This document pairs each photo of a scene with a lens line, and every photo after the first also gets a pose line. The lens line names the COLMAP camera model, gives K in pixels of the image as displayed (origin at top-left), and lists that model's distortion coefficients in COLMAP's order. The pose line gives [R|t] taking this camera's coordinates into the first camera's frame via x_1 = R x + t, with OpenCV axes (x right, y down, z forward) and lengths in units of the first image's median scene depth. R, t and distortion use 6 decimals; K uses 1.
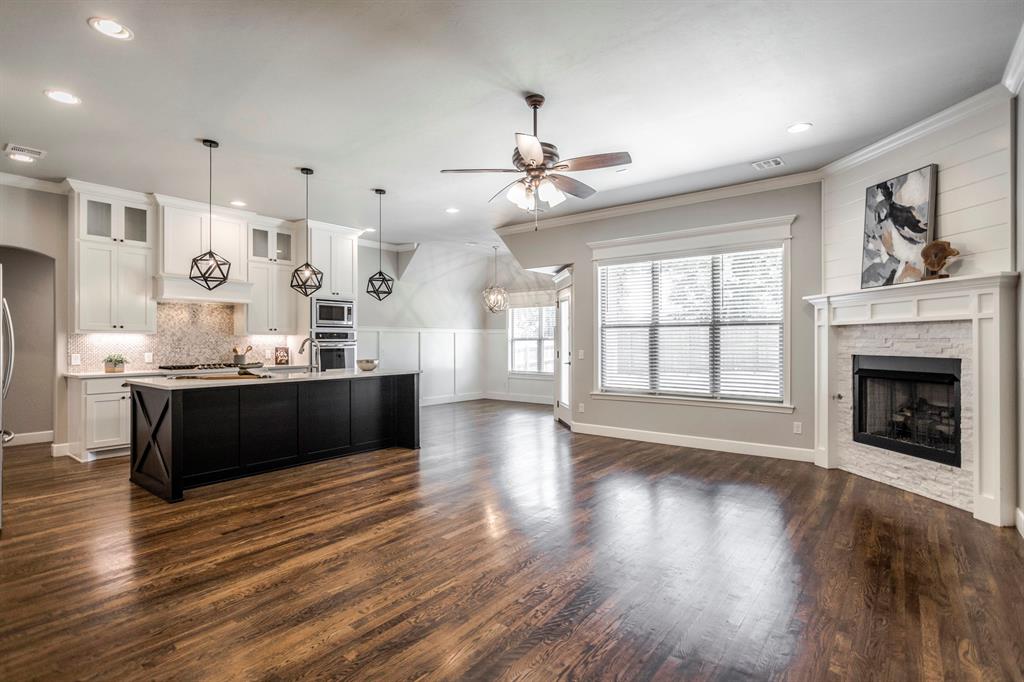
lens RADIAL K [[503.5, 0, 512.0], [0, 503.5, 341.0], [0, 0, 1]] dist [-0.006835, 0.001463]
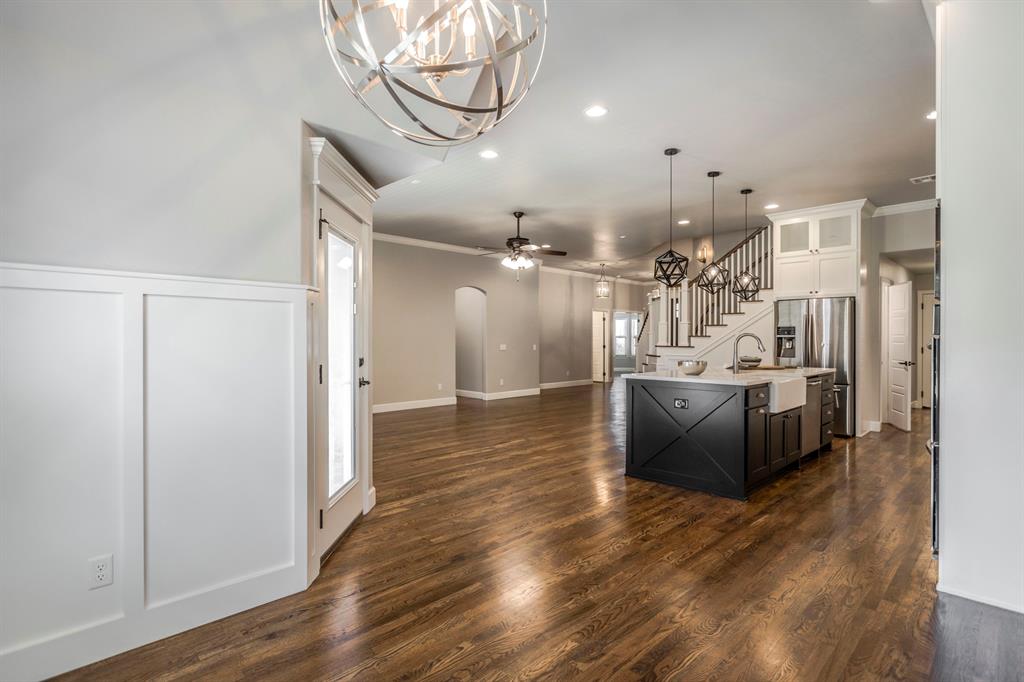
lens RADIAL K [[503.5, 0, 512.0], [0, 503.5, 341.0], [0, 0, 1]] dist [-0.006835, 0.001463]
pose [[-0.991830, 0.000460, 0.127568, -0.117493], [0.000758, 0.999997, 0.002287, 0.005209], [-0.127566, 0.002365, -0.991827, 1.964783]]
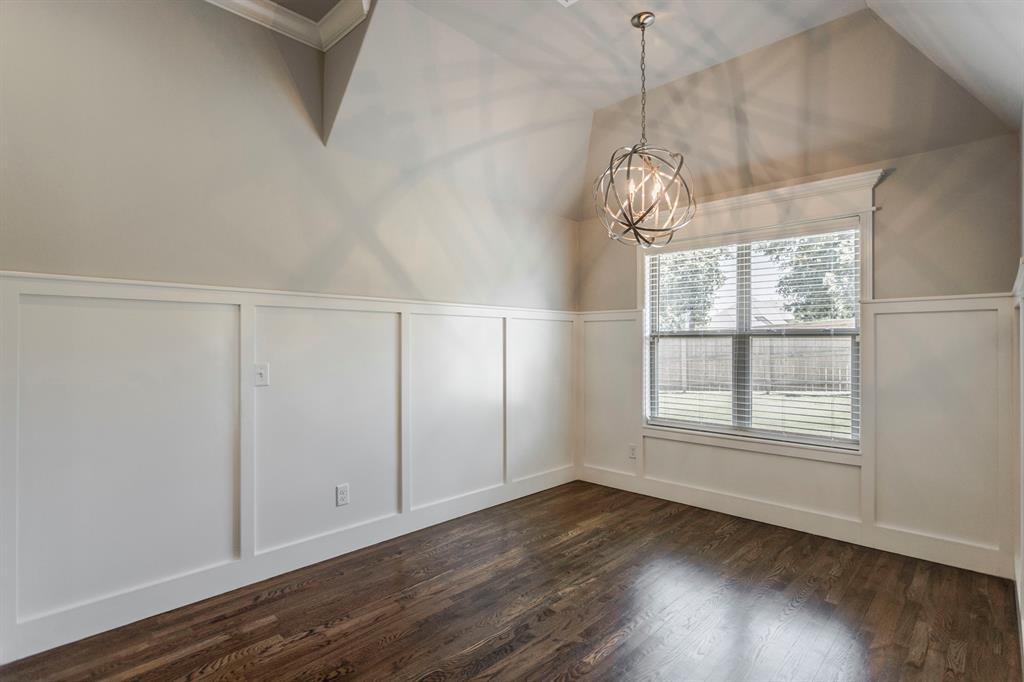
lens RADIAL K [[503.5, 0, 512.0], [0, 503.5, 341.0], [0, 0, 1]] dist [-0.006835, 0.001463]
pose [[0.994295, 0.003499, -0.106608, -0.131379], [-0.003712, 0.999992, -0.001792, 0.004338], [0.106601, 0.002177, 0.994299, 1.216197]]
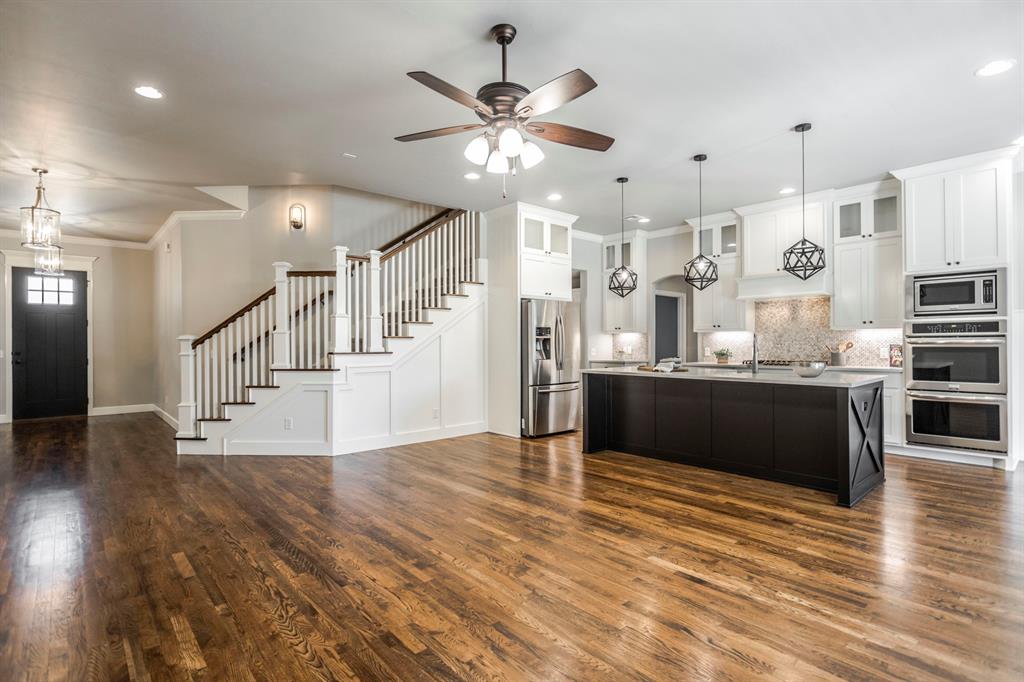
lens RADIAL K [[503.5, 0, 512.0], [0, 503.5, 341.0], [0, 0, 1]] dist [-0.006835, 0.001463]
pose [[-0.176843, 0.001739, -0.984238, 0.549996], [0.007449, 0.999972, 0.000429, 0.003772], [0.984211, -0.007256, -0.176851, 0.769122]]
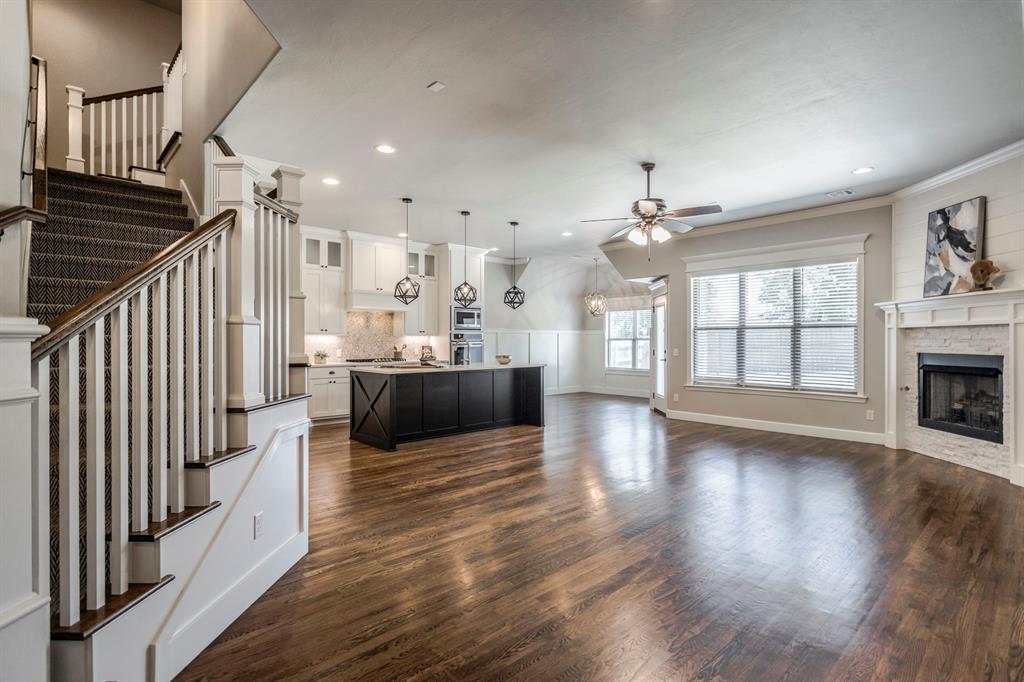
lens RADIAL K [[503.5, 0, 512.0], [0, 503.5, 341.0], [0, 0, 1]] dist [-0.006835, 0.001463]
pose [[0.987515, 0.000990, -0.157519, -0.070935], [-0.000898, 0.999999, 0.000658, -0.000208], [0.157520, -0.000509, 0.987516, -0.282039]]
